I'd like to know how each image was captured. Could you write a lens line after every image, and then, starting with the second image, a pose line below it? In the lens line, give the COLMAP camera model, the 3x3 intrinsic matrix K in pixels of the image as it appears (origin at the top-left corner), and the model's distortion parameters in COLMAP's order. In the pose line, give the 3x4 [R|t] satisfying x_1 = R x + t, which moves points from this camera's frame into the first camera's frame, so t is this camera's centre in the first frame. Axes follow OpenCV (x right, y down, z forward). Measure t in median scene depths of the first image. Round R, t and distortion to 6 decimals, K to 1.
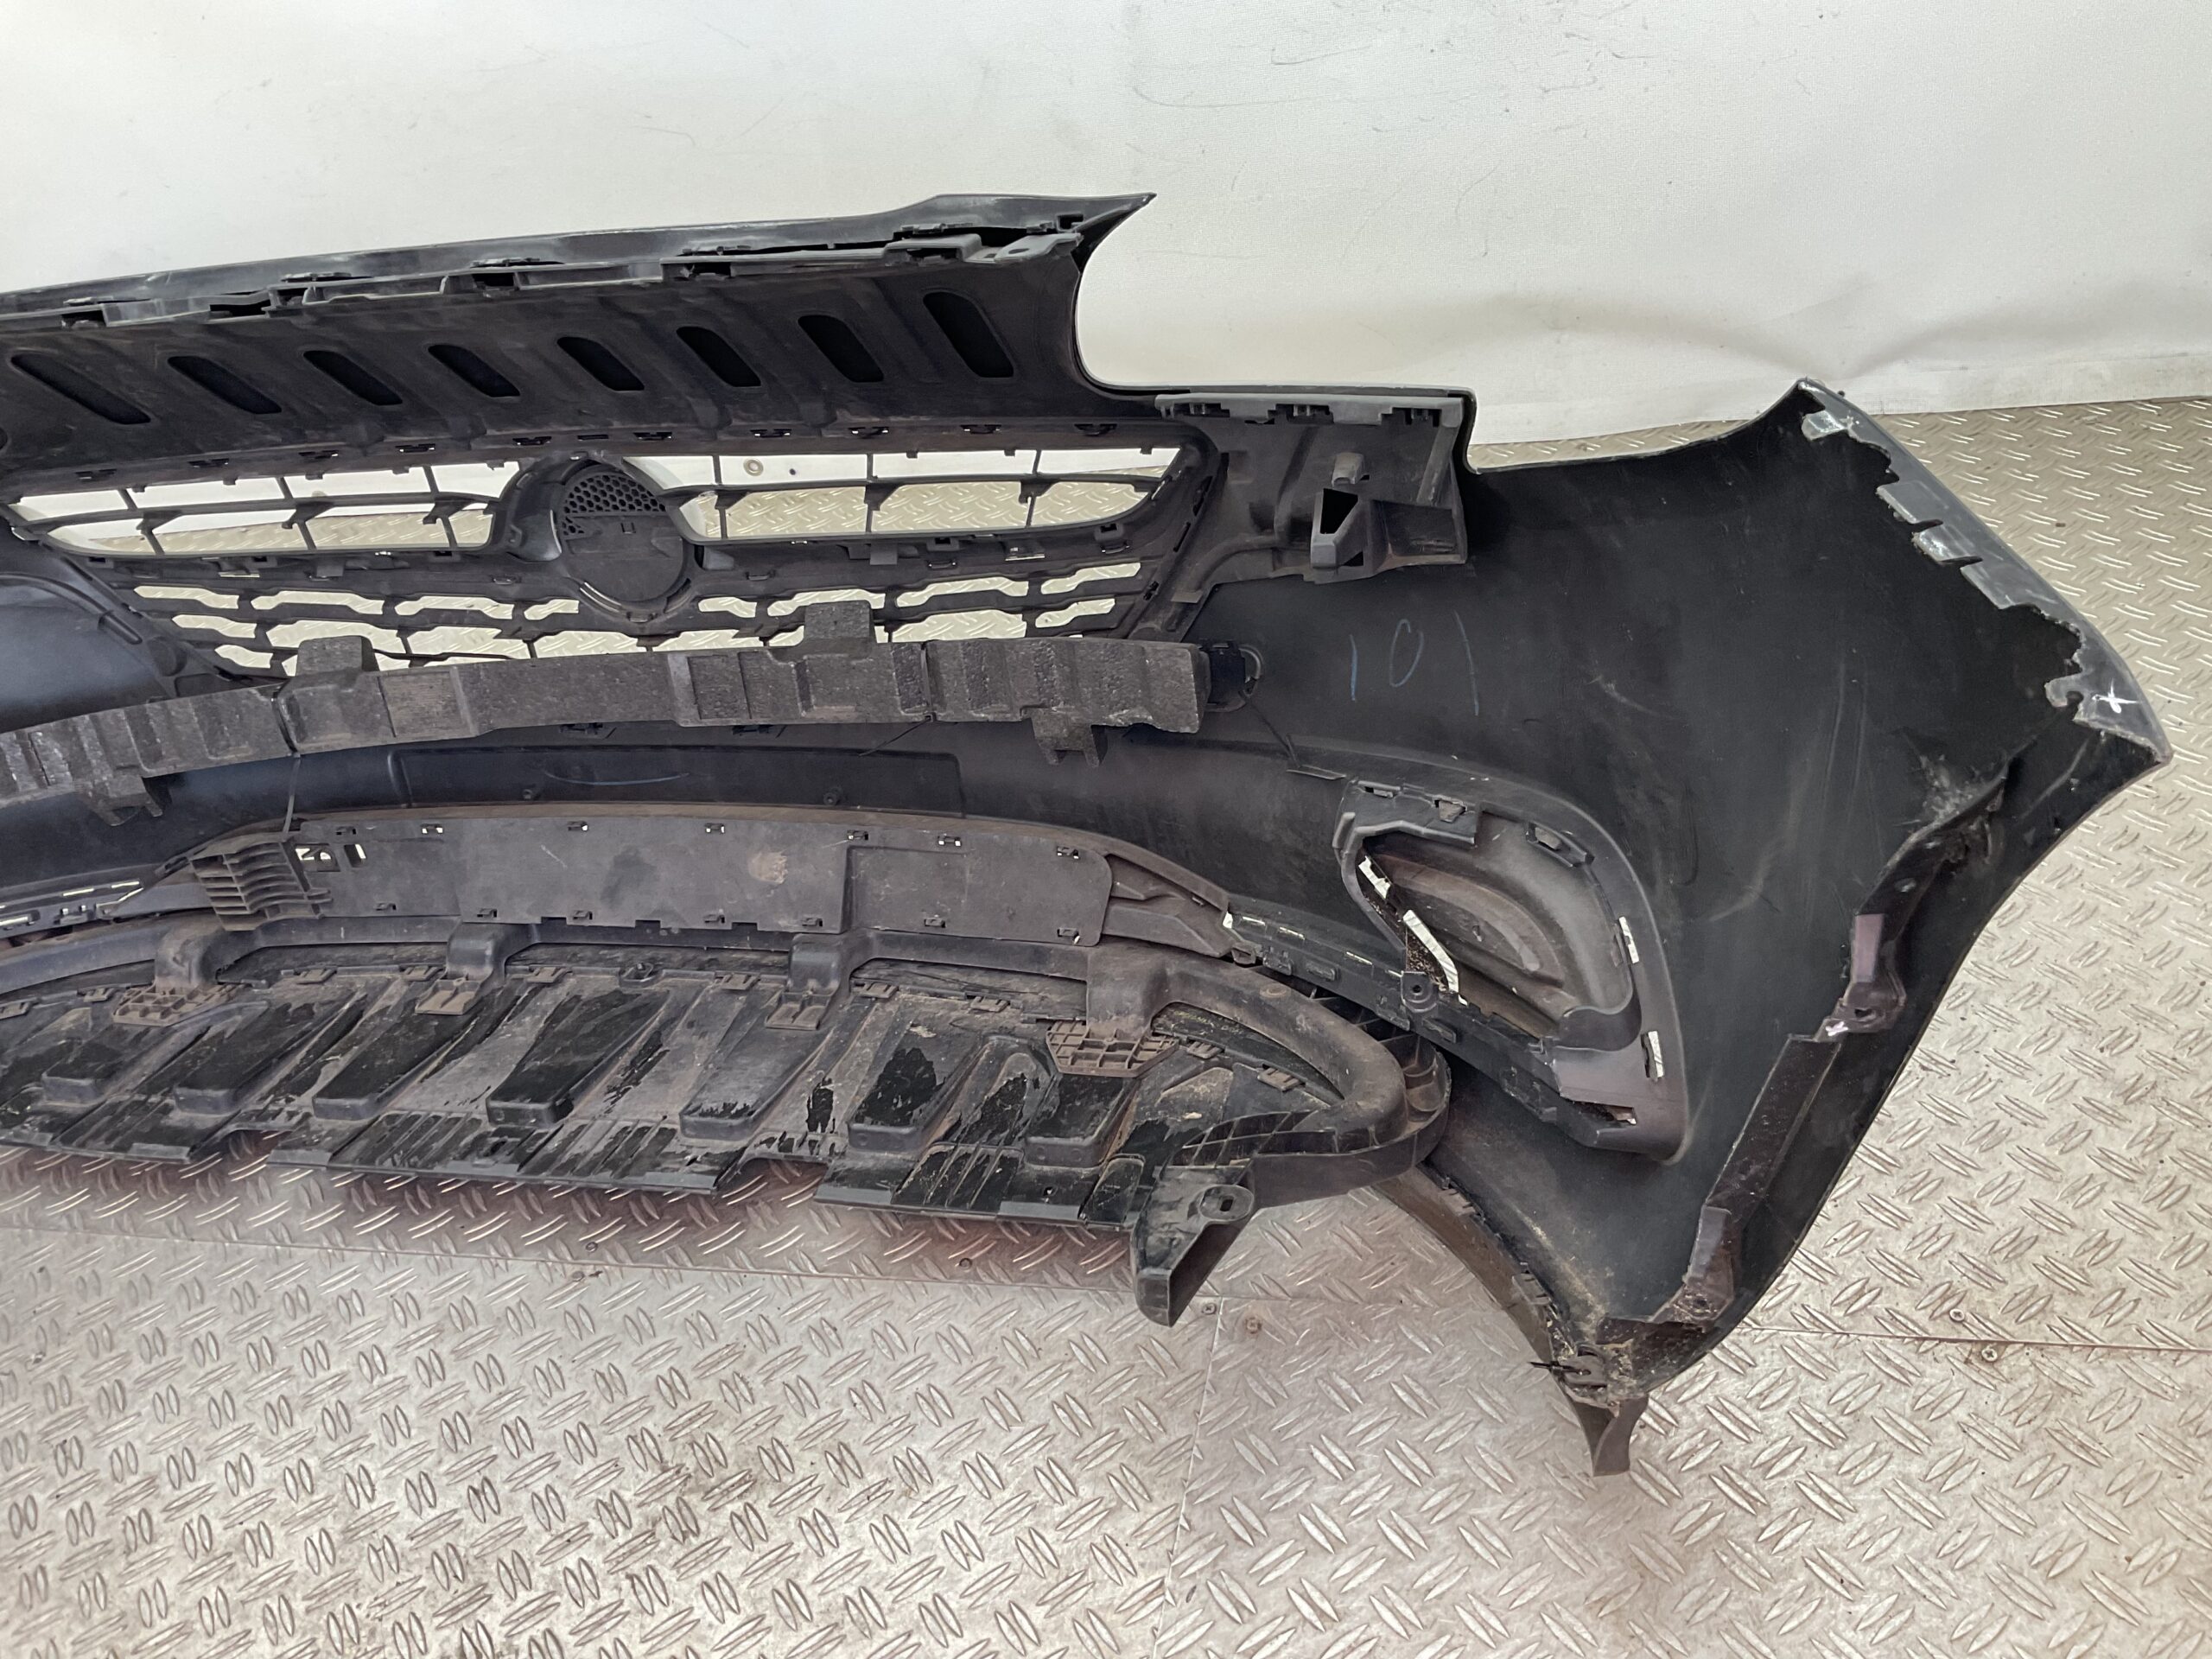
lens RADIAL K [[1825.0, 0, 1106.0], [0, 1825.0, 829.5], [0, 0, 1]] dist [0.102863, -0.205600]
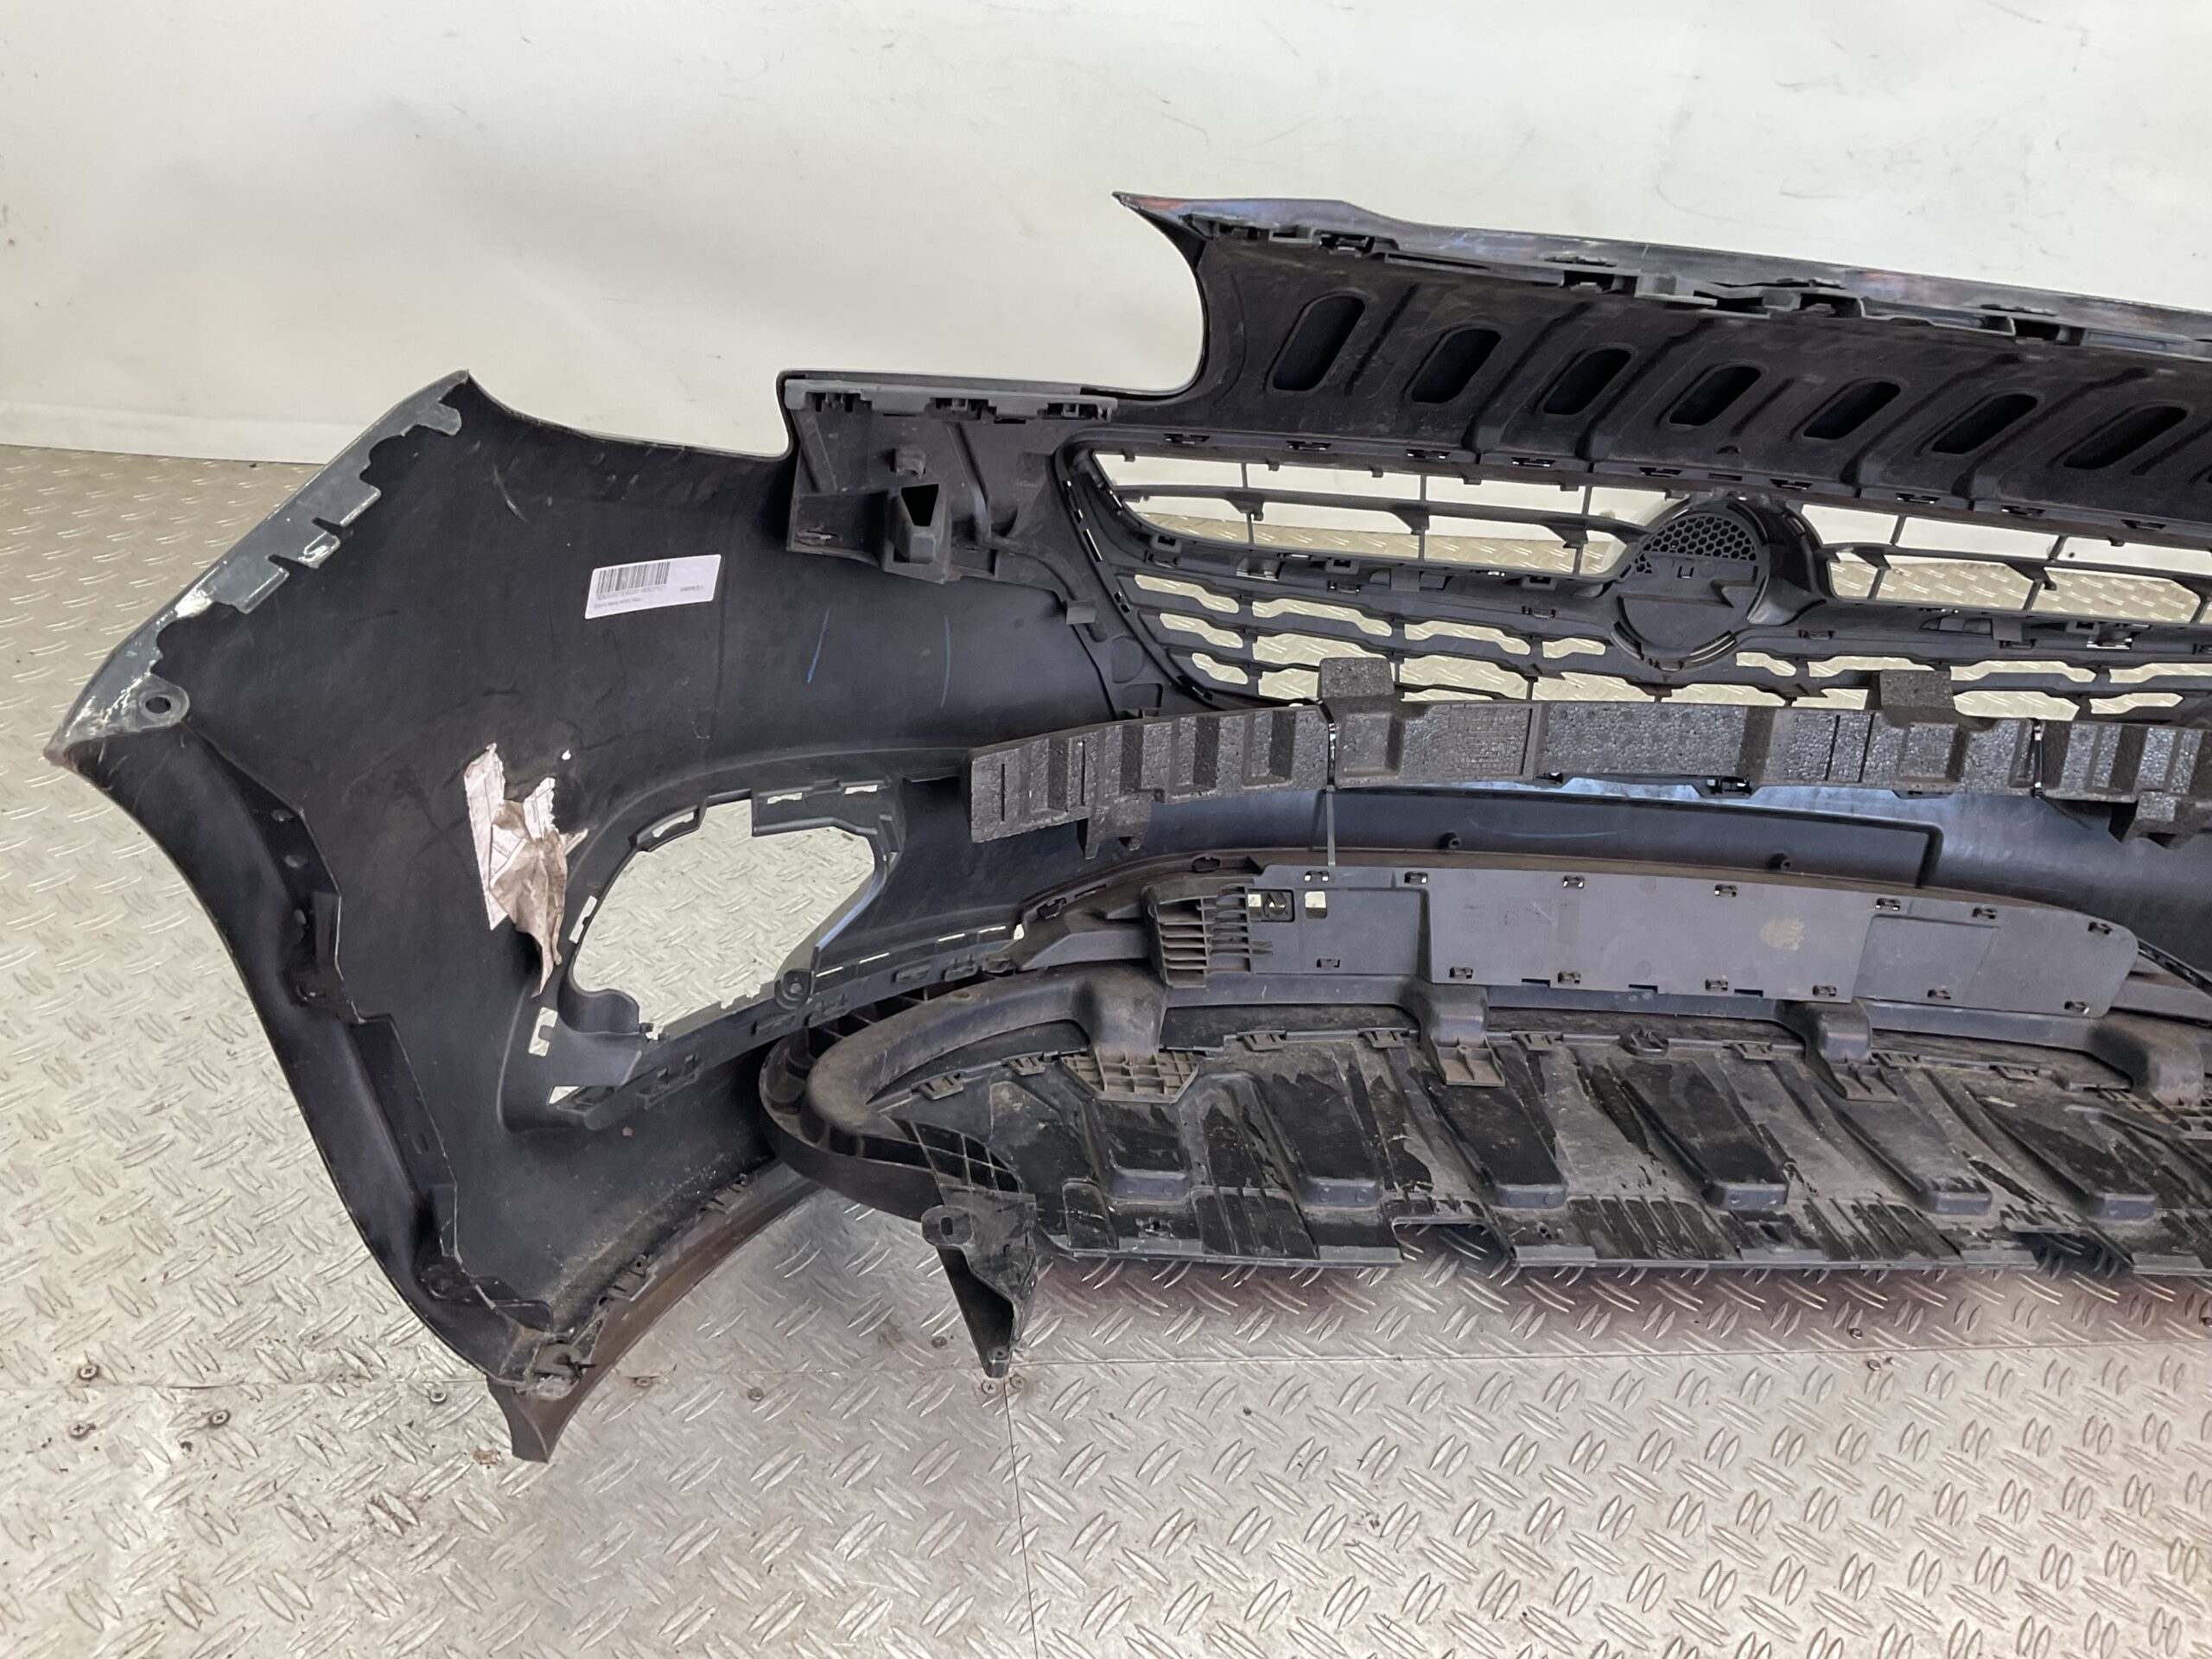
lens RADIAL K [[1825.0, 0, 1106.0], [0, 1825.0, 829.5], [0, 0, 1]] dist [0.102863, -0.205600]
pose [[0.894727, 0.049129, 0.443903, -0.982693], [-0.036111, 0.998635, -0.037738, 0.016182], [-0.445151, 0.017735, 0.895280, 0.293699]]
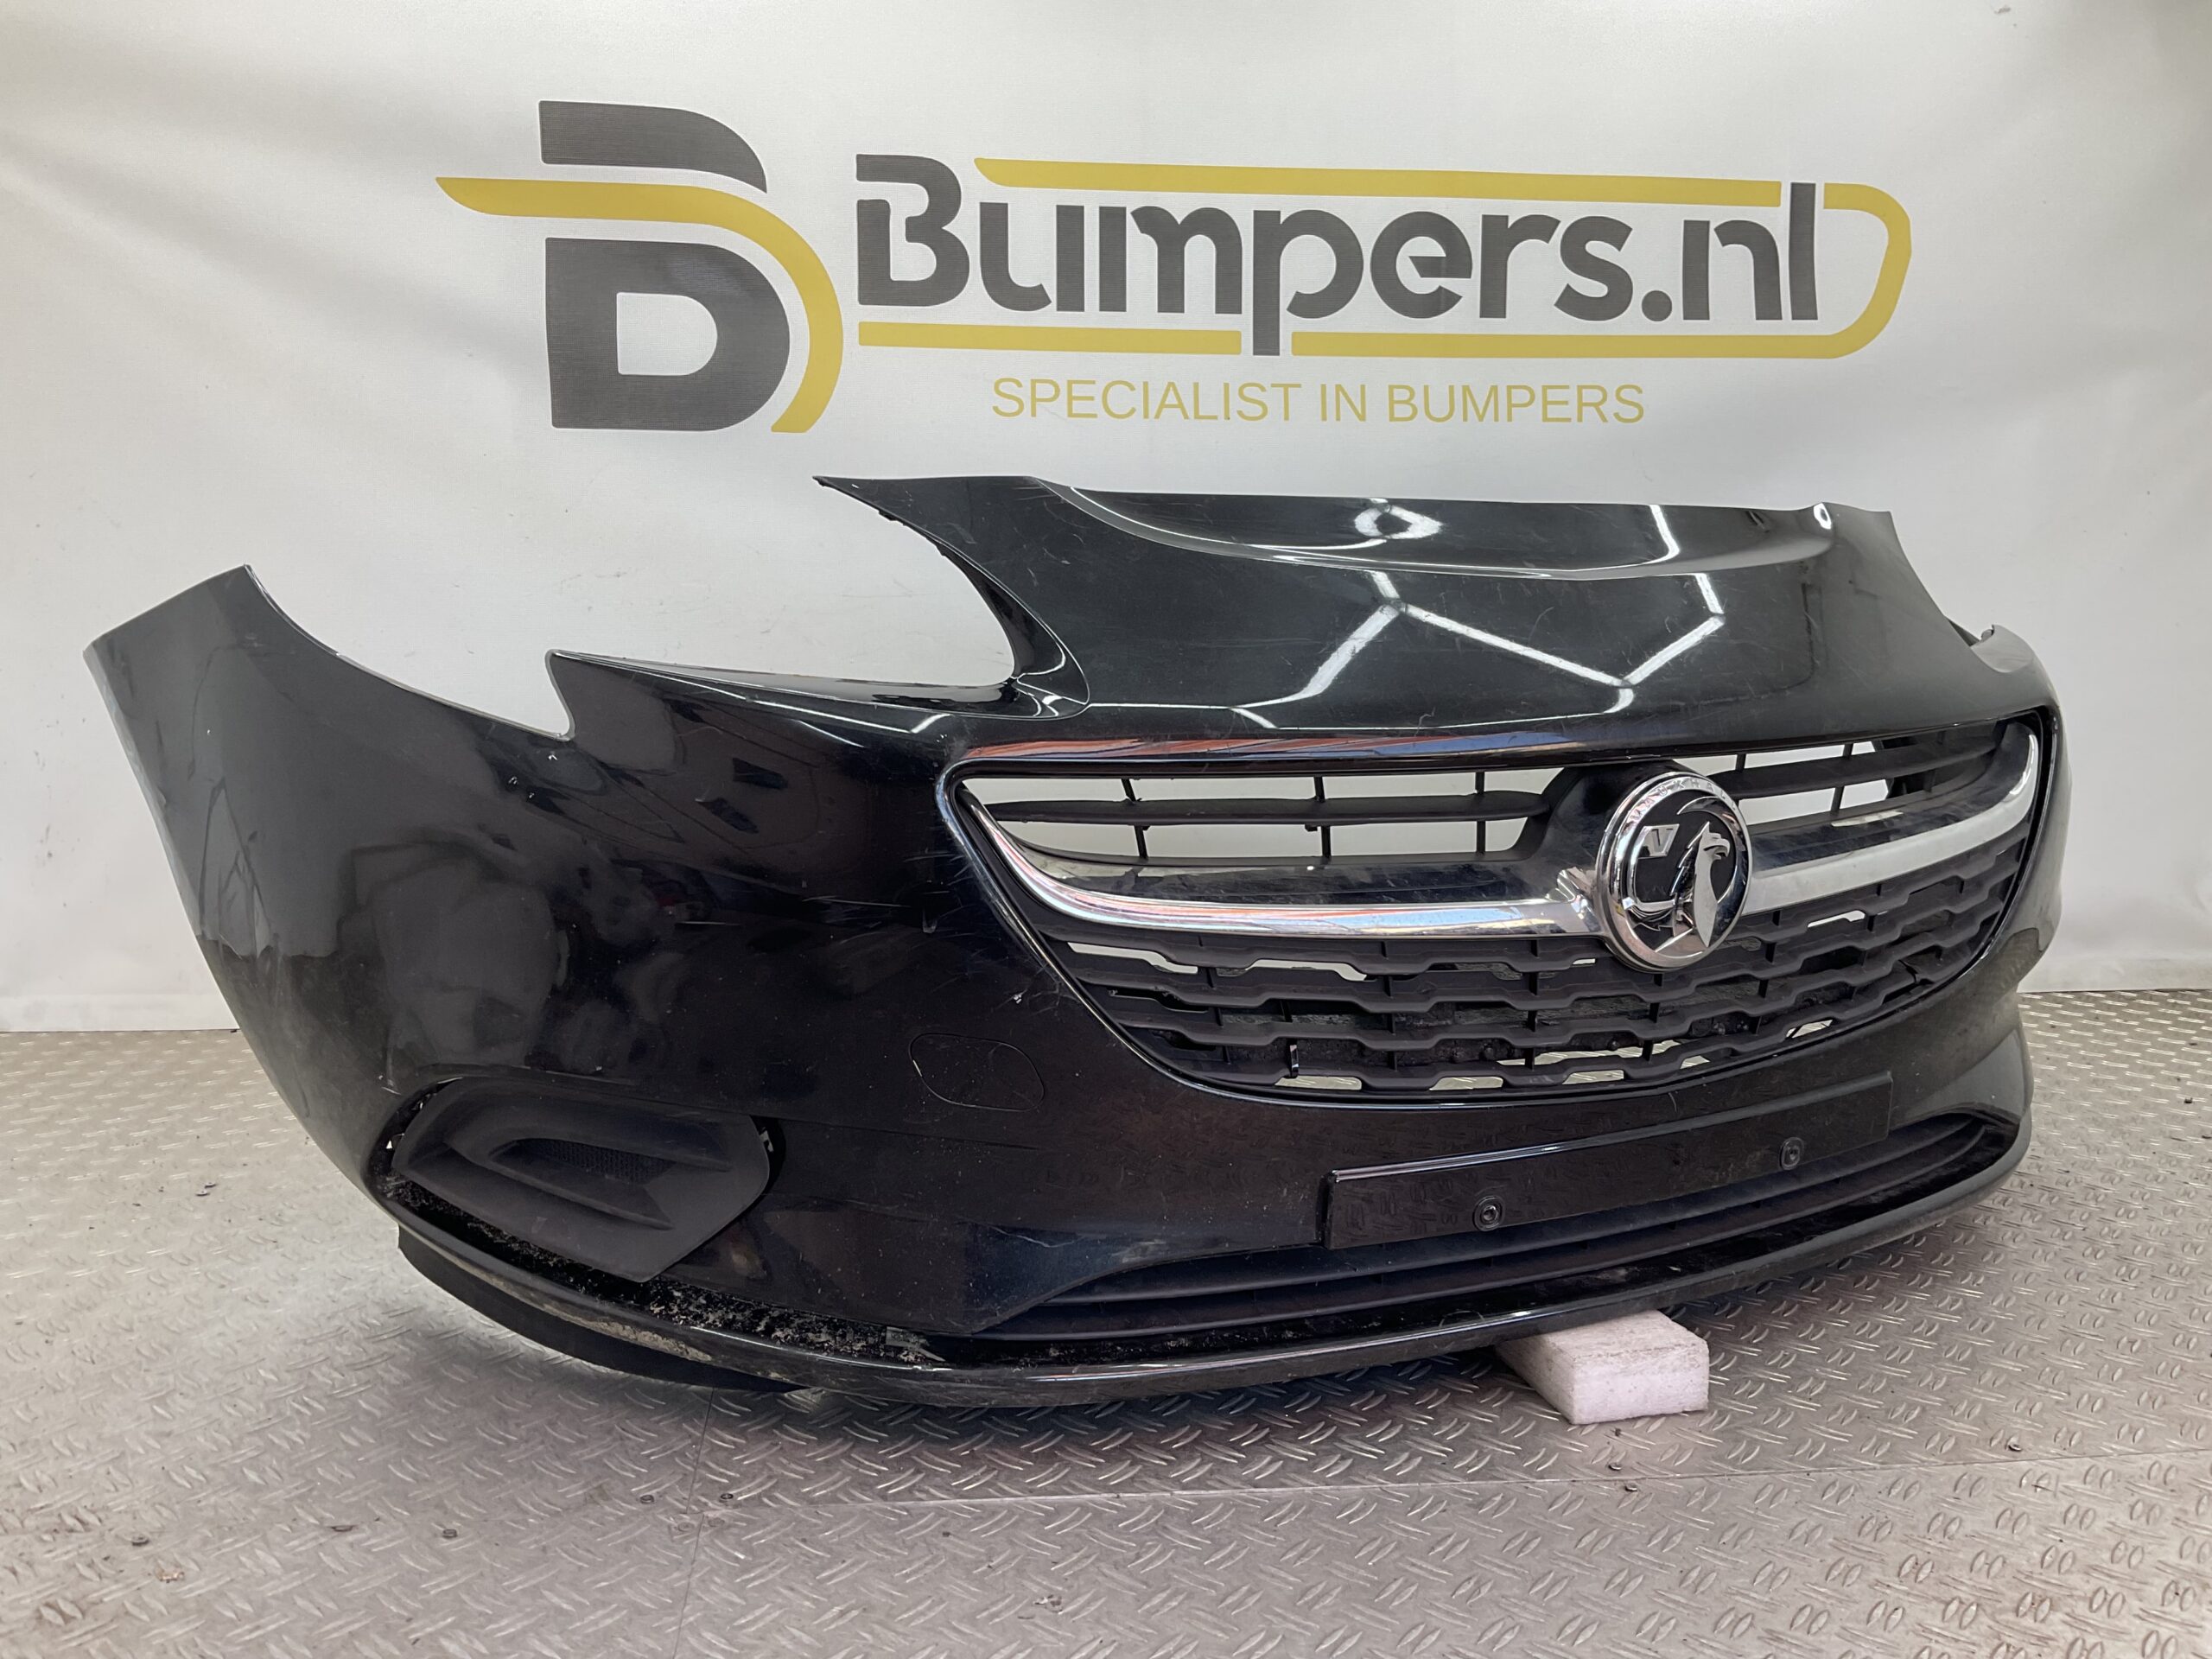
lens RADIAL K [[1814.2, 0, 1106.0], [0, 1814.2, 829.5], [0, 0, 1]] dist [0.133885, -0.289481]
pose [[0.935097, 0.127608, 0.330621, -0.795490], [0.046138, 0.881149, -0.470583, 0.340055], [-0.351376, 0.455294, 0.818072, 0.182729]]
